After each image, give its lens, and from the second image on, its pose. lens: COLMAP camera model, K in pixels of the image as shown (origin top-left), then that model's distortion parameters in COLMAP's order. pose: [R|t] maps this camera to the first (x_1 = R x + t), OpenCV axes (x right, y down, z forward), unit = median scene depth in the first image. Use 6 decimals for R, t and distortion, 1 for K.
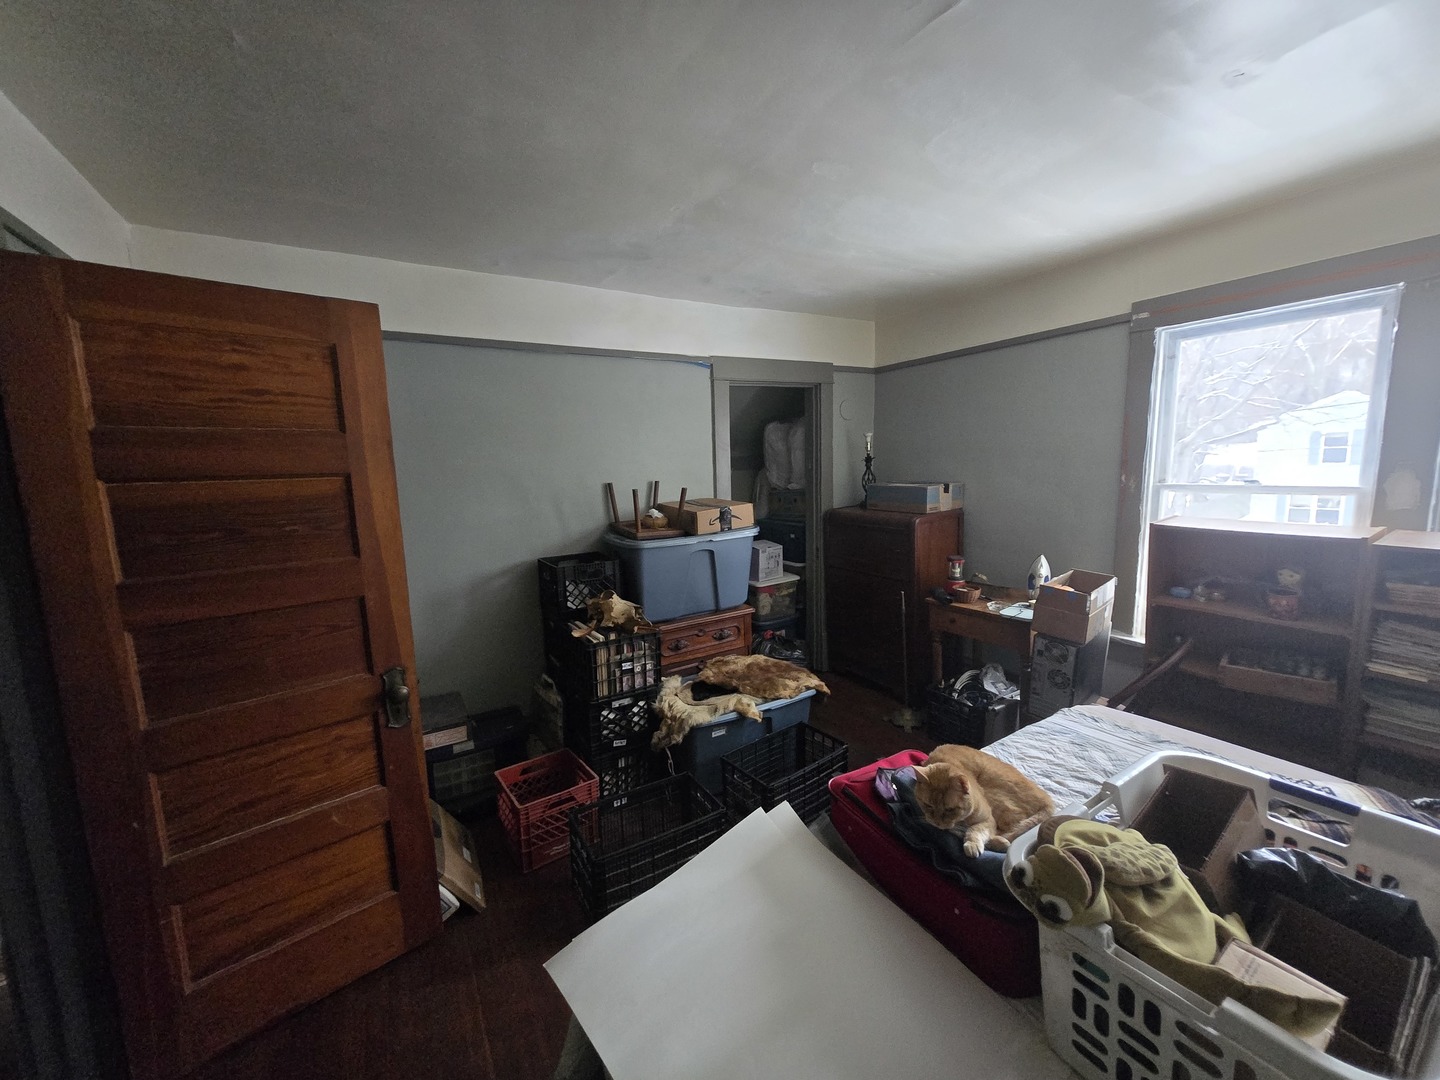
lens RADIAL K [[569.1, 0, 721.2], [0, 569.1, 542.6], [0, 0, 1]] dist [0.002397, 0.000652]
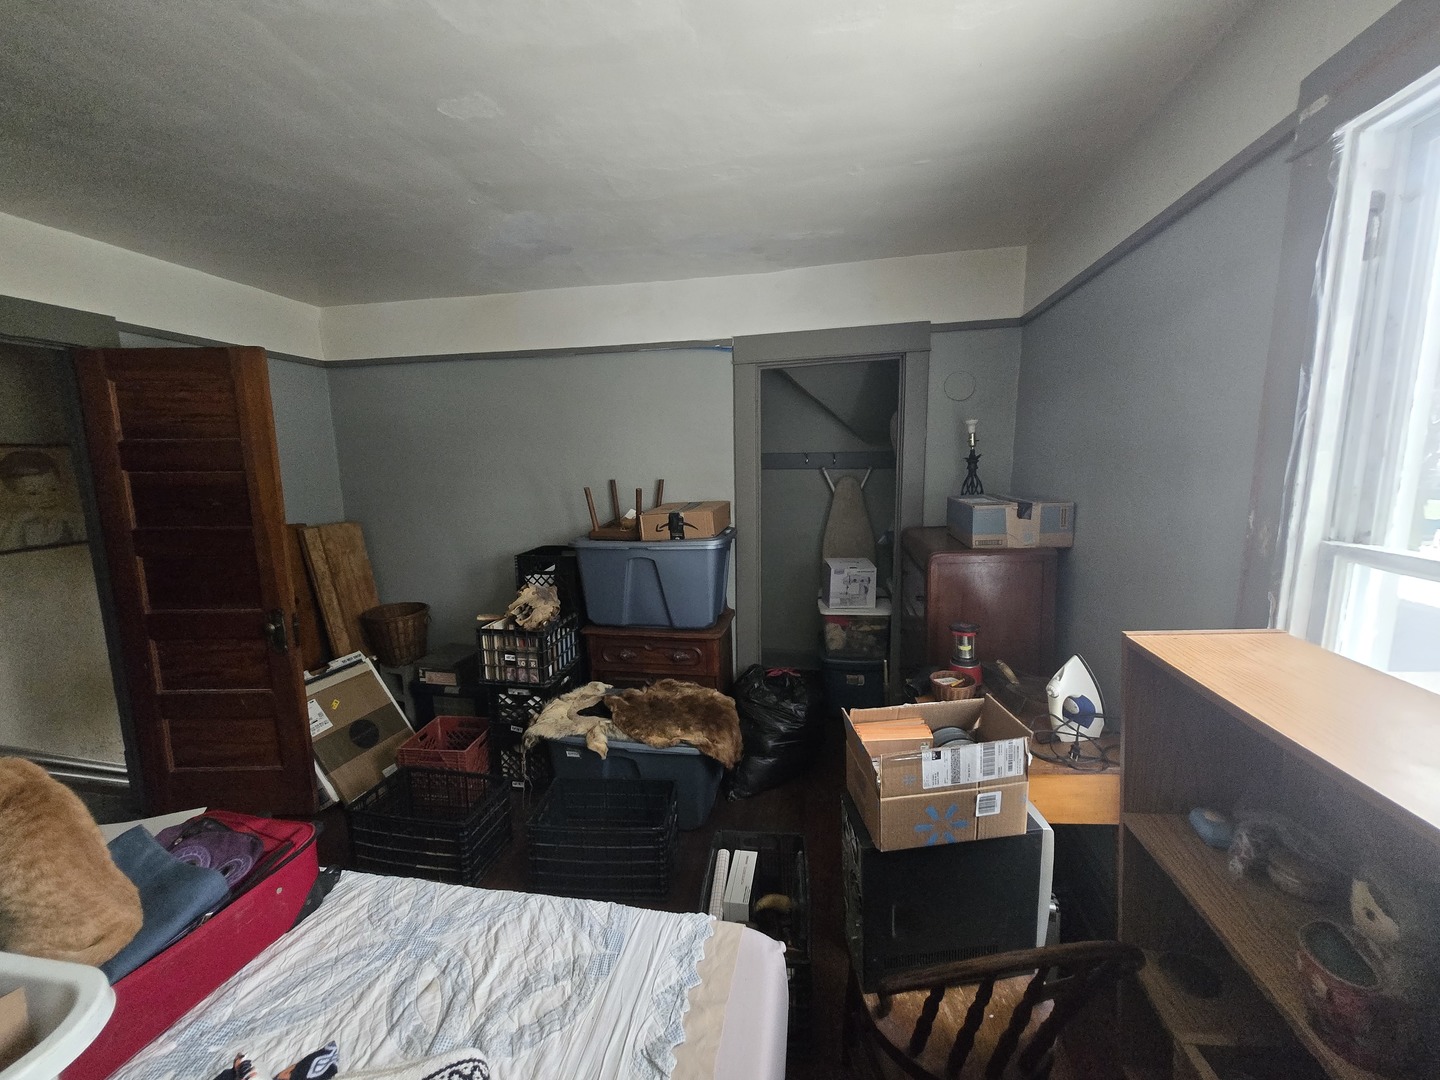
lens RADIAL K [[569.1, 0, 713.5], [0, 569.1, 542.1], [0, 0, 1]] dist [0.002397, 0.000652]
pose [[0.738194, 0.113957, -0.664894, 0.719693], [-0.099918, 0.993227, 0.059297, -0.084820], [0.667148, 0.022663, 0.744580, 0.436966]]
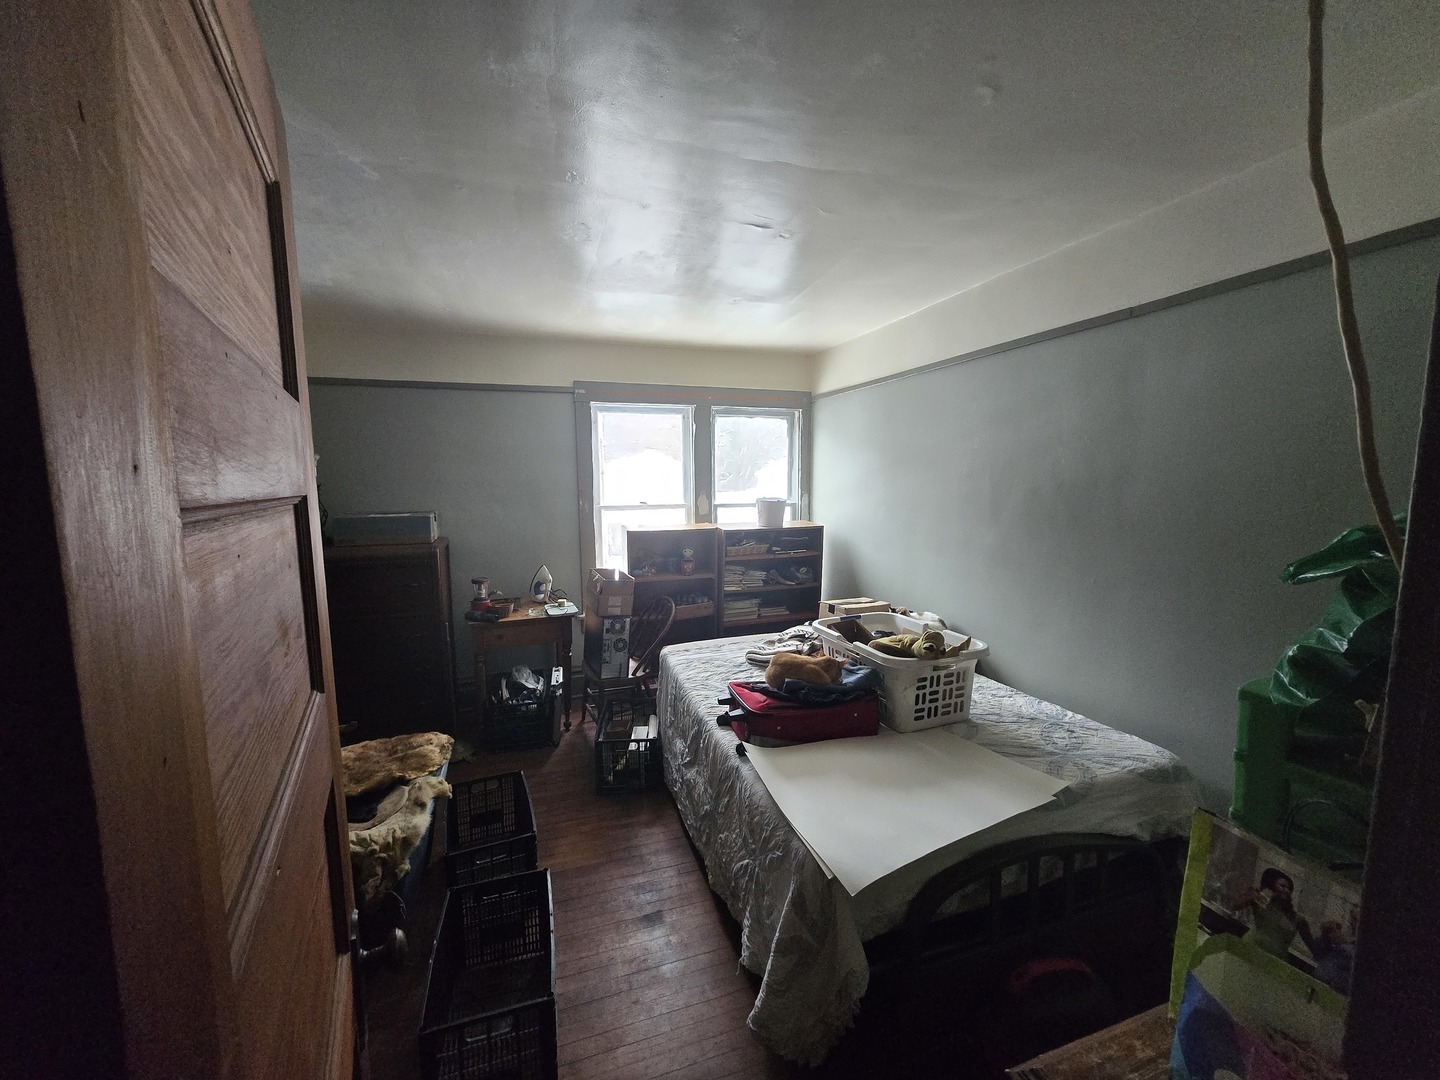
lens RADIAL K [[569.1, 0, 721.5], [0, 569.1, 540.4], [0, 0, 1]] dist [0.002397, 0.000652]
pose [[0.228491, -0.078180, 0.970402, -0.612553], [0.137979, 0.989309, 0.047215, -0.040835], [-0.963719, 0.123107, 0.236835, 0.357412]]
